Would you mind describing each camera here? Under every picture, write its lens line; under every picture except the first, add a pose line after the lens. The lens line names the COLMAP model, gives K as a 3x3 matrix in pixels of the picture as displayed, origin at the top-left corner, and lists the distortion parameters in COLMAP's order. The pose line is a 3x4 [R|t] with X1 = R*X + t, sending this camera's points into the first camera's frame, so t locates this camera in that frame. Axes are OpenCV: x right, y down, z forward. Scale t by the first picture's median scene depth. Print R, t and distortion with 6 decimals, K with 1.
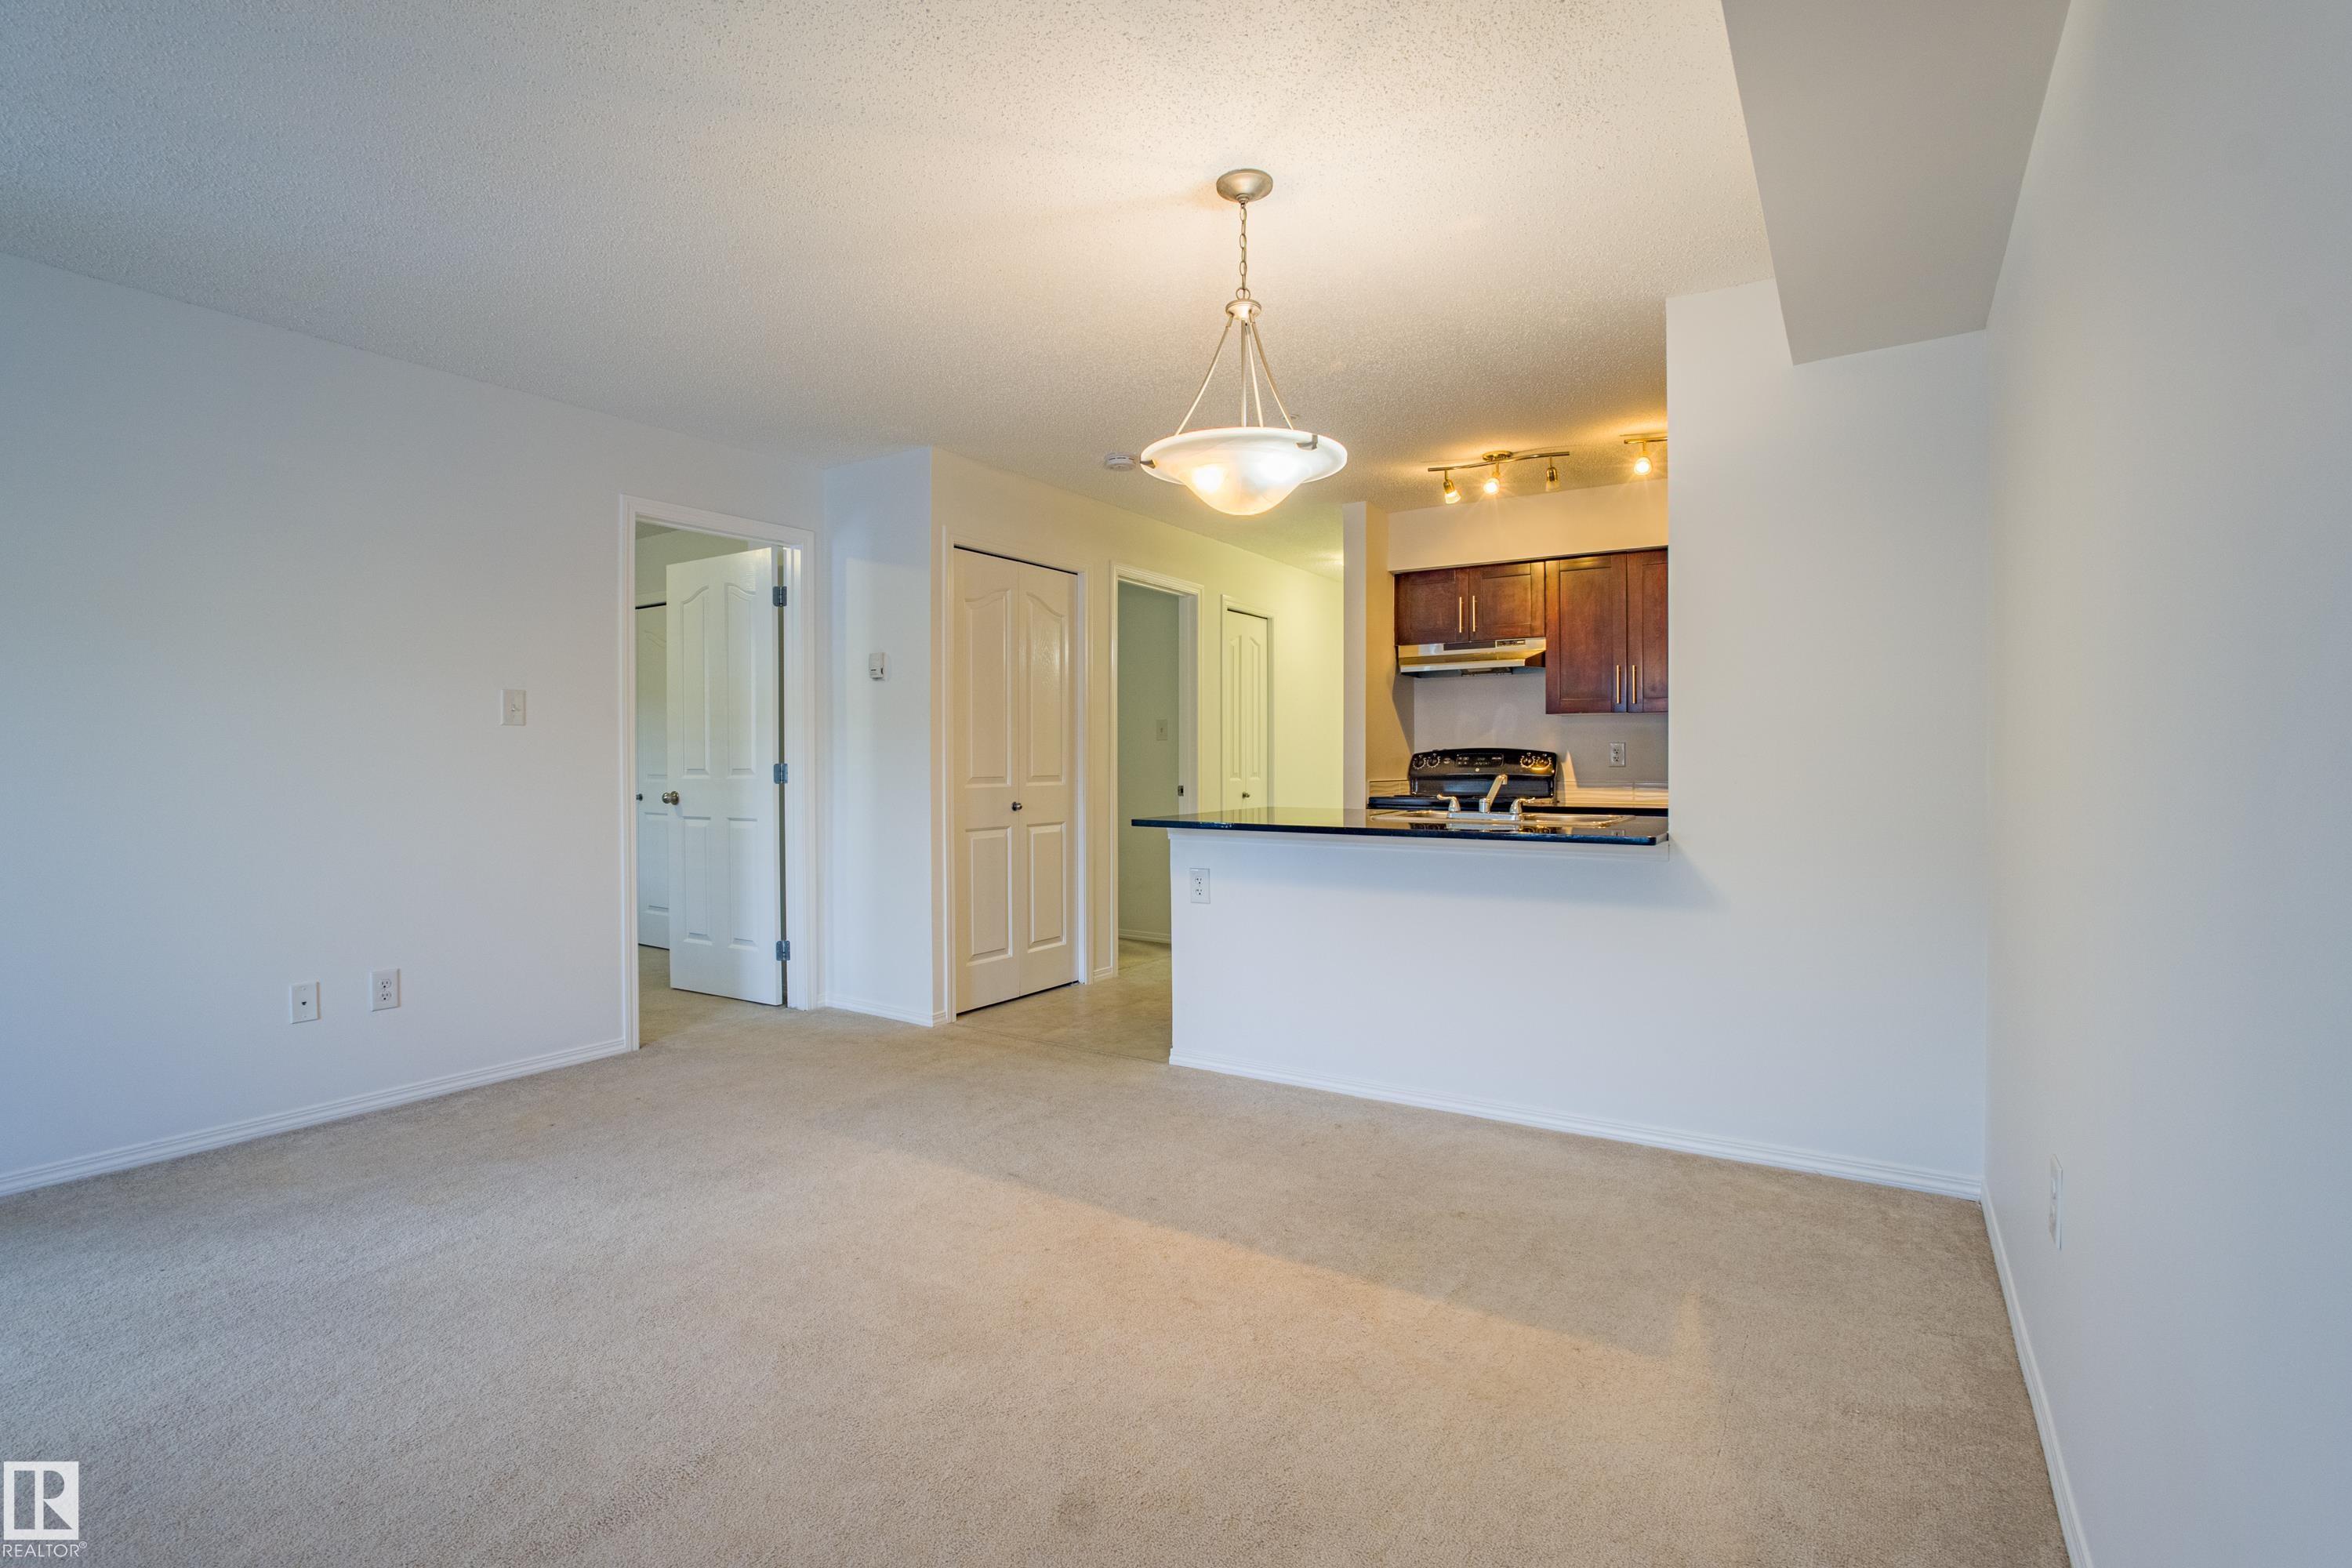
lens RADIAL K [[1086.7, 0, 1175.5], [0, 1086.7, 767.4], [0, 0, 1]] dist [-0.011923, -0.000016]
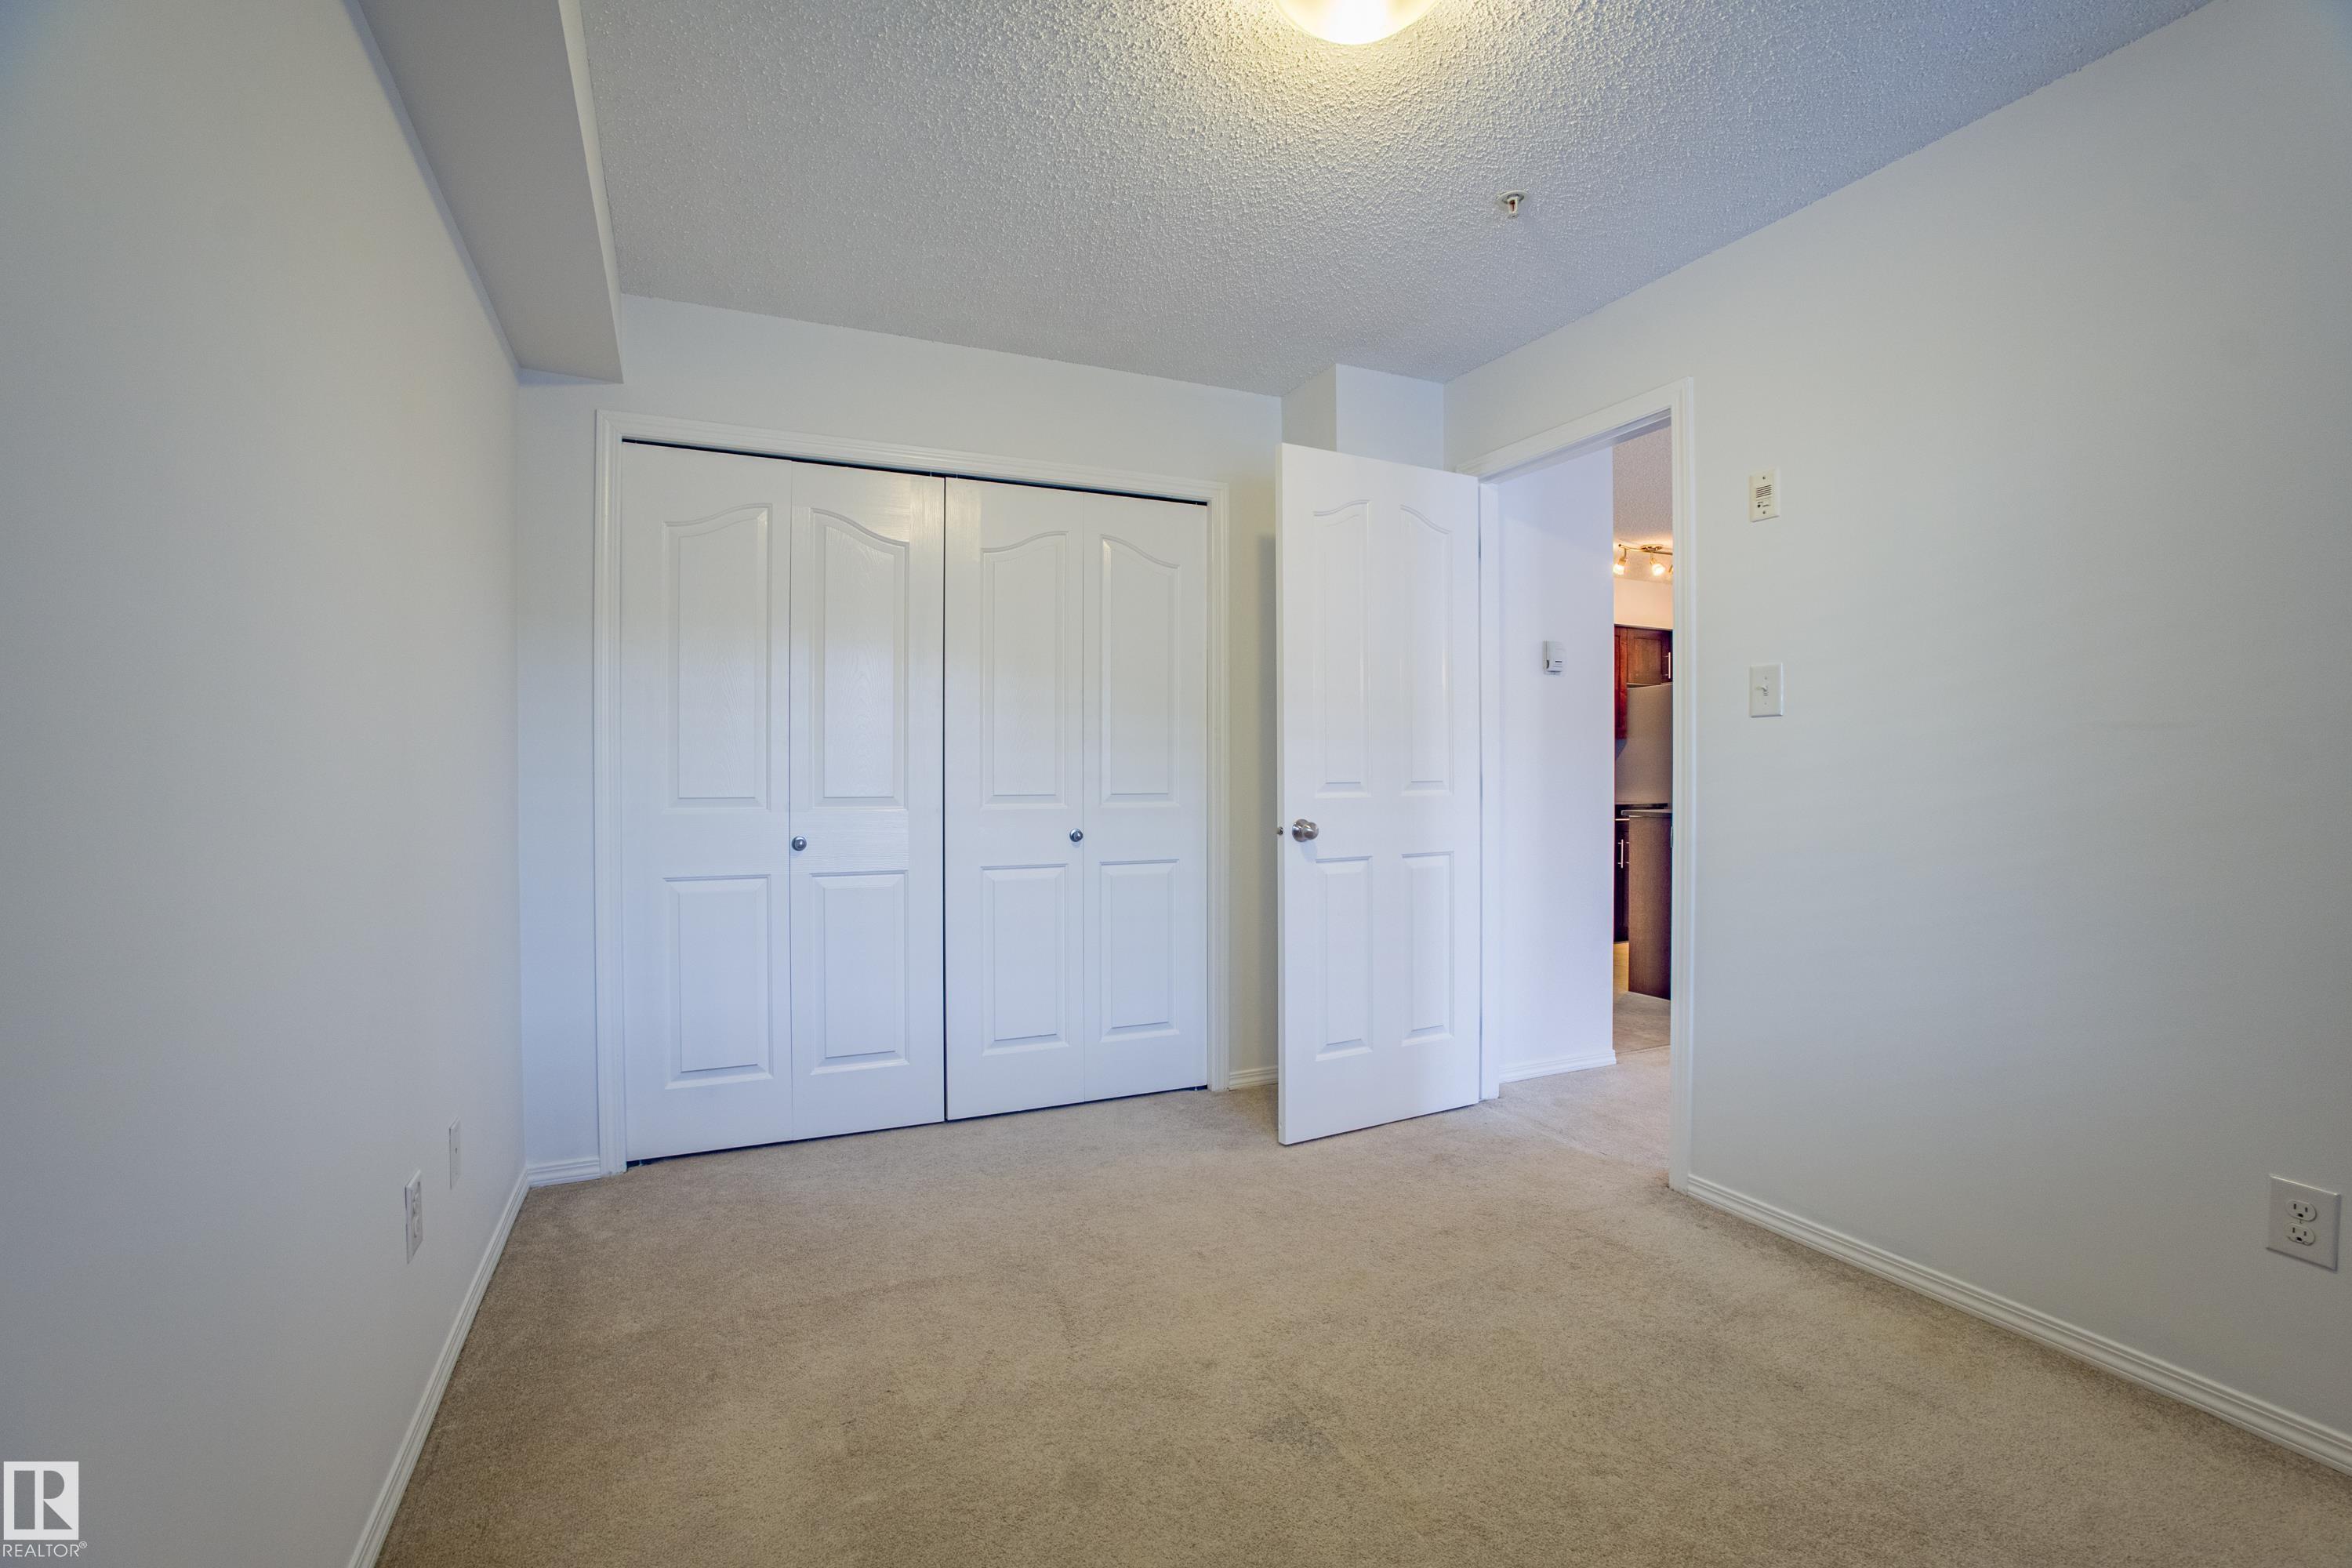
lens RADIAL K [[1023.6, 0, 1169.6], [0, 1023.6, 781.2], [0, 0, 1]] dist [-0.056227, 0.015733]
pose [[0.533902, -0.009071, 0.845498, -0.979838], [0.005452, 0.999959, 0.007286, -0.003820], [-0.845529, 0.000720, 0.533929, 0.737921]]
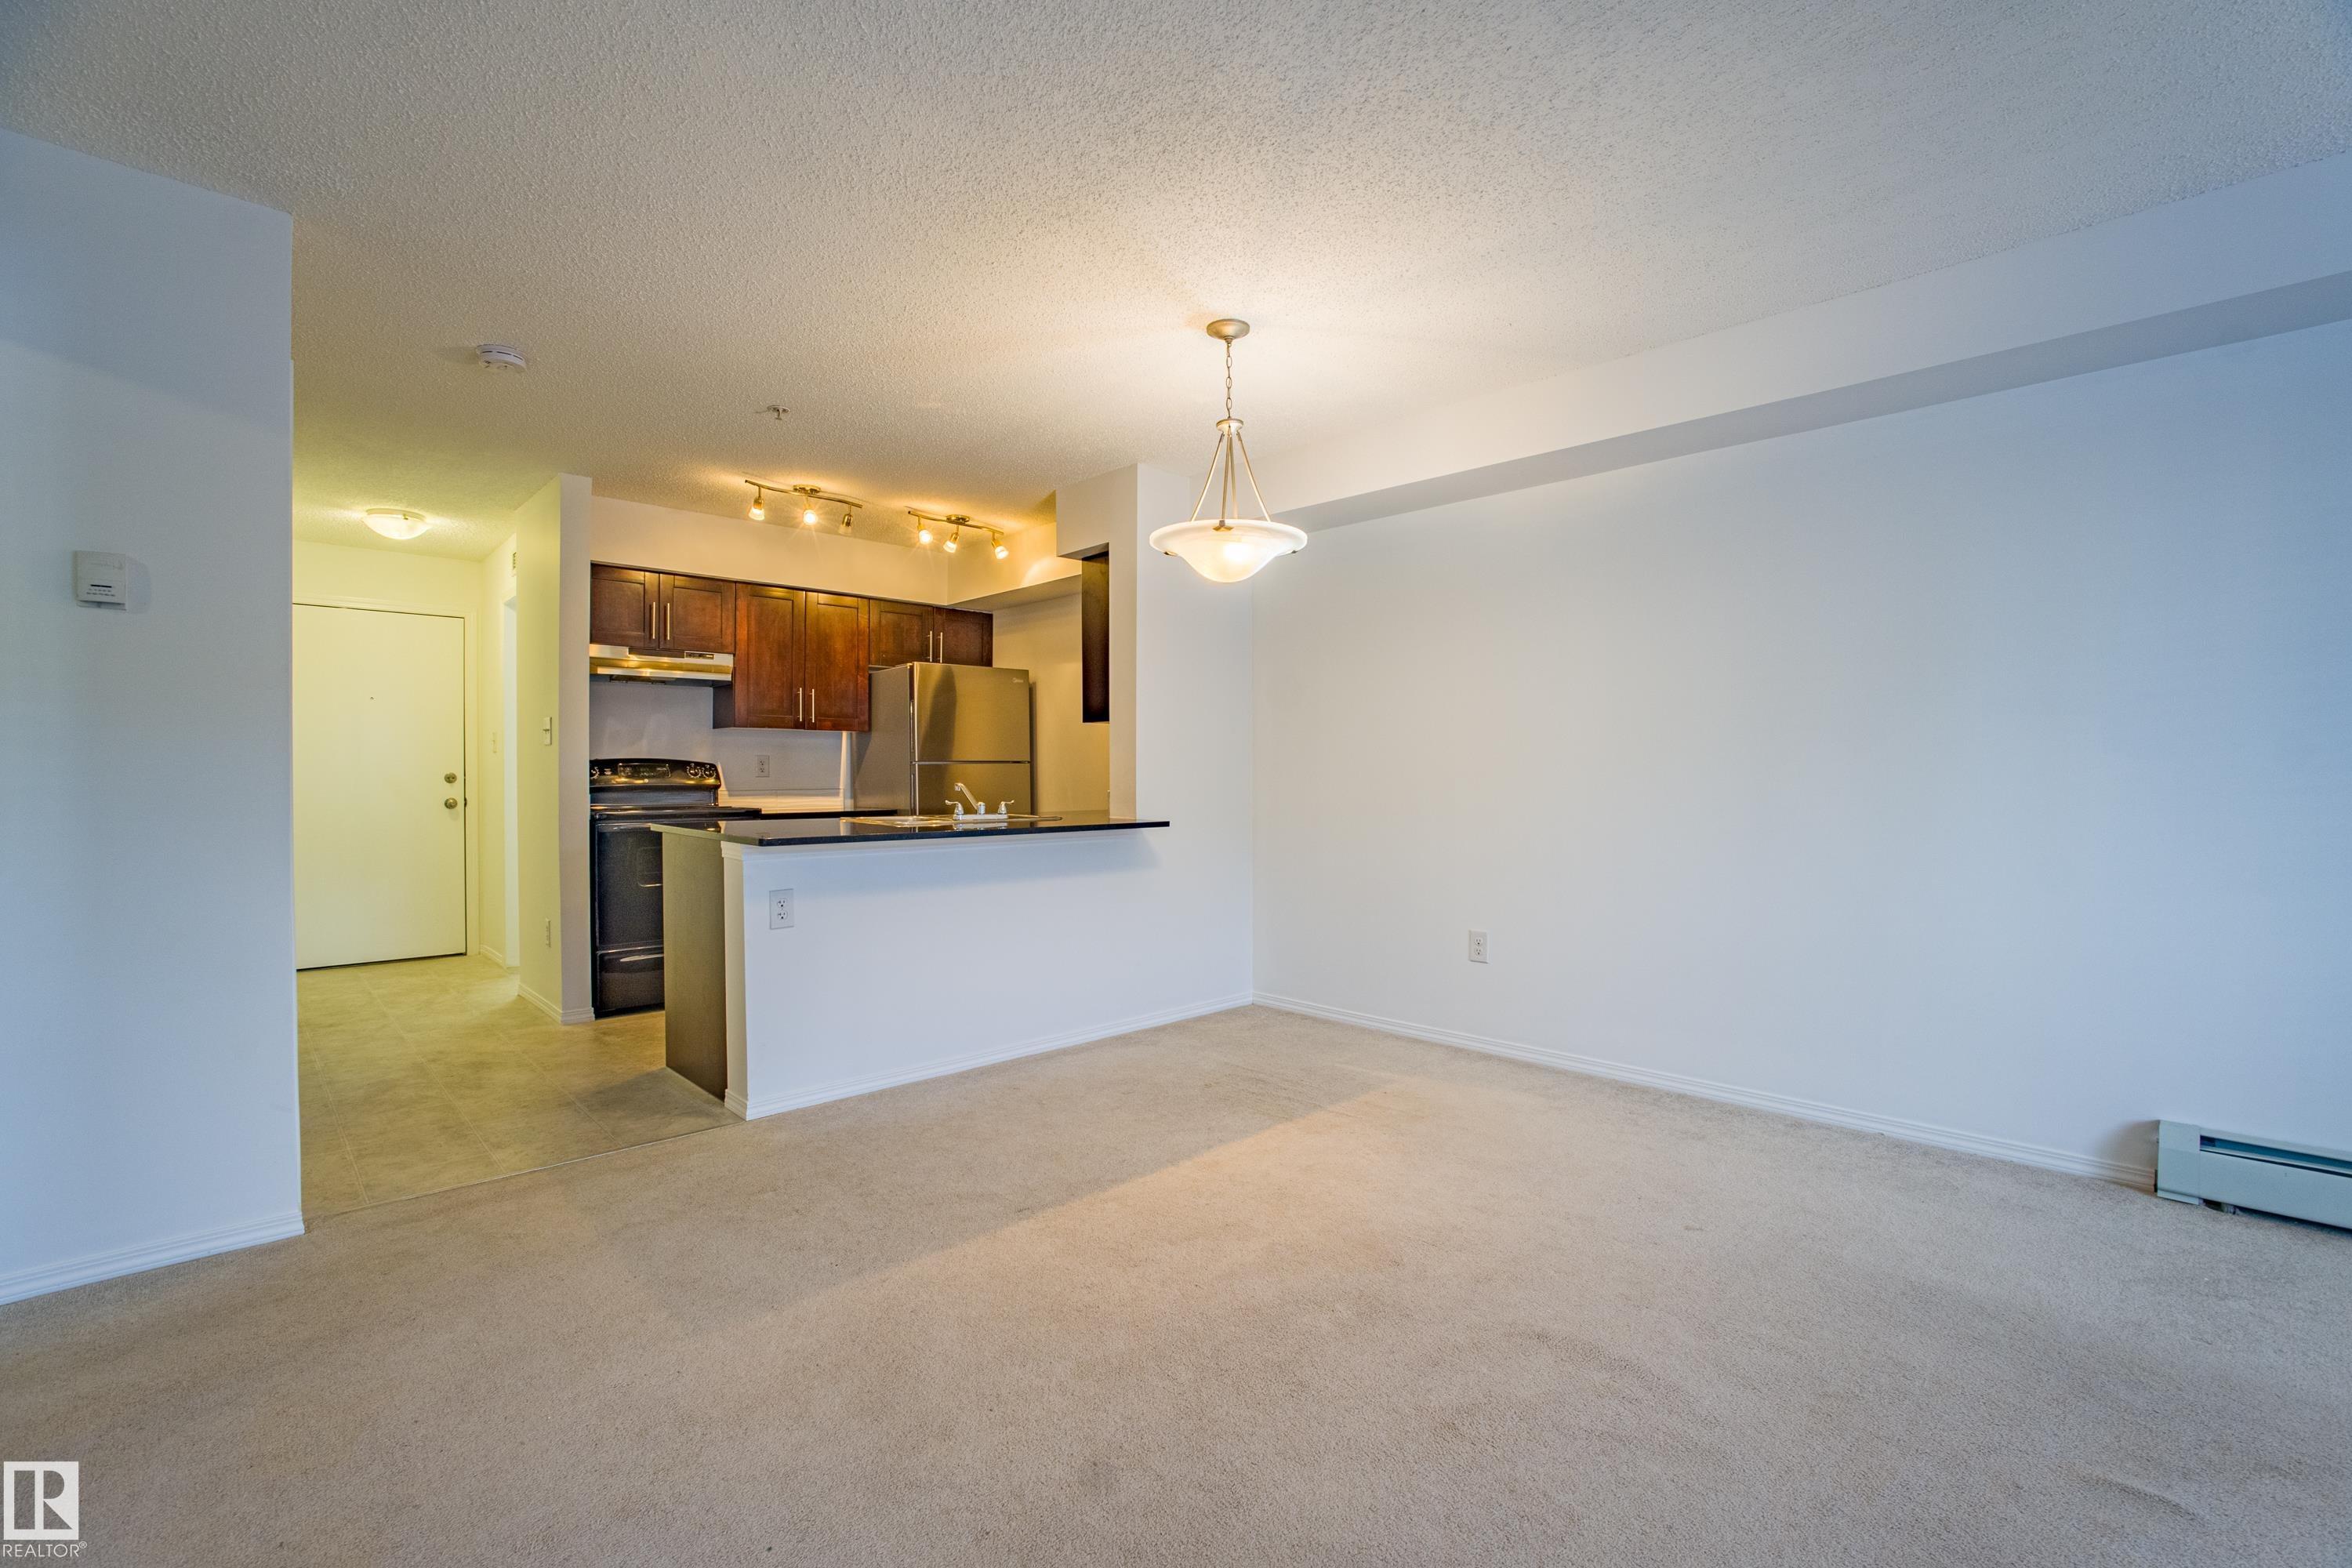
lens RADIAL K [[1023.6, 0, 1169.6], [0, 1023.6, 781.2], [0, 0, 1]] dist [-0.056227, 0.015733]
pose [[0.234156, -0.006996, 0.972174, -0.532646], [0.005370, 0.999968, 0.005903, -0.000187], [-0.972184, 0.003838, 0.234186, 0.366098]]
